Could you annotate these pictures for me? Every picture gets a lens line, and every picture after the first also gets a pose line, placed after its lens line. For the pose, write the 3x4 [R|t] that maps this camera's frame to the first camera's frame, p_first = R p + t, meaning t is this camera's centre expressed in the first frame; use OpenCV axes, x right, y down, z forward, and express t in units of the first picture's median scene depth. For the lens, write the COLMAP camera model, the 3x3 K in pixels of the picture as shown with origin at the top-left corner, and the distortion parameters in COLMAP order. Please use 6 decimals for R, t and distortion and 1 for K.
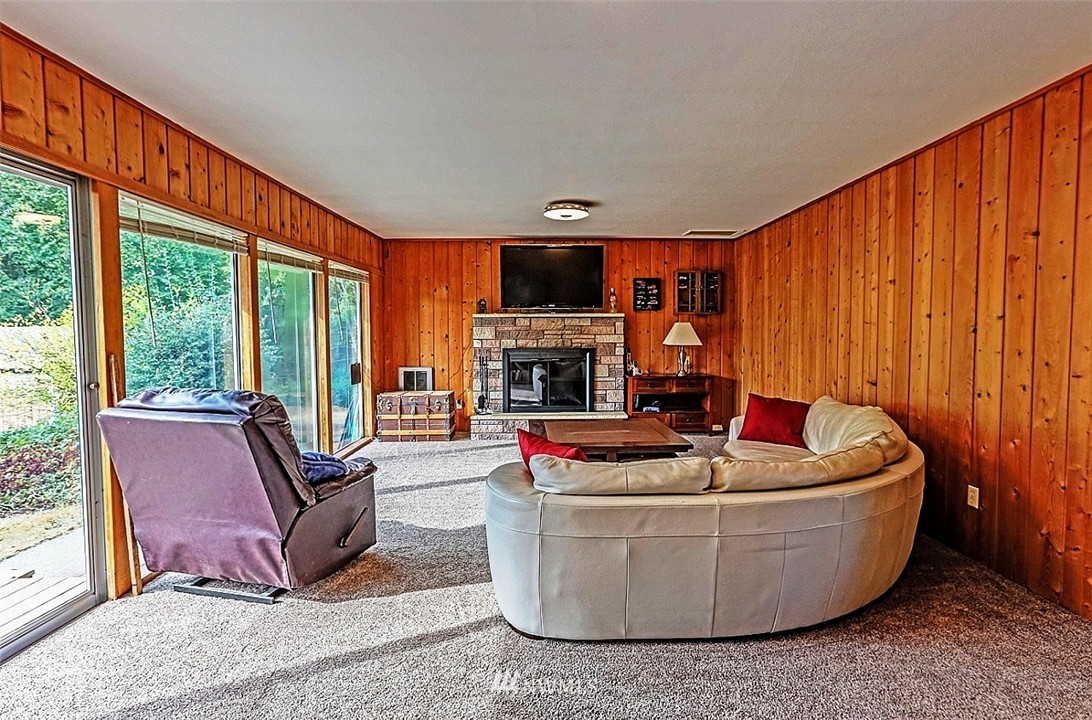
lens RADIAL K [[525.5, 0, 549.0], [0, 525.5, 368.9], [0, 0, 1]] dist [-0.016691, 0.009108]
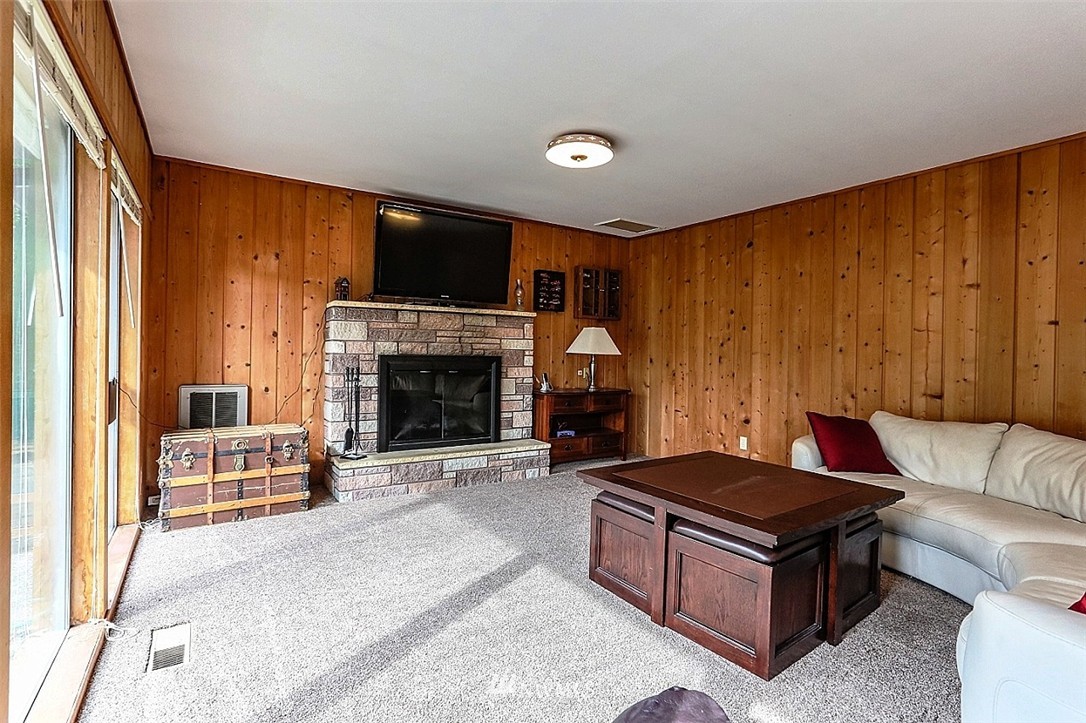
lens RADIAL K [[522.6, 0, 540.9], [0, 522.6, 354.0], [0, 0, 1]] dist [-0.016691, 0.009108]
pose [[0.854978, 0.015348, 0.518437, -0.251528], [0.011744, 0.998733, -0.048935, -0.005904], [-0.518531, 0.047927, 0.853714, 0.330479]]
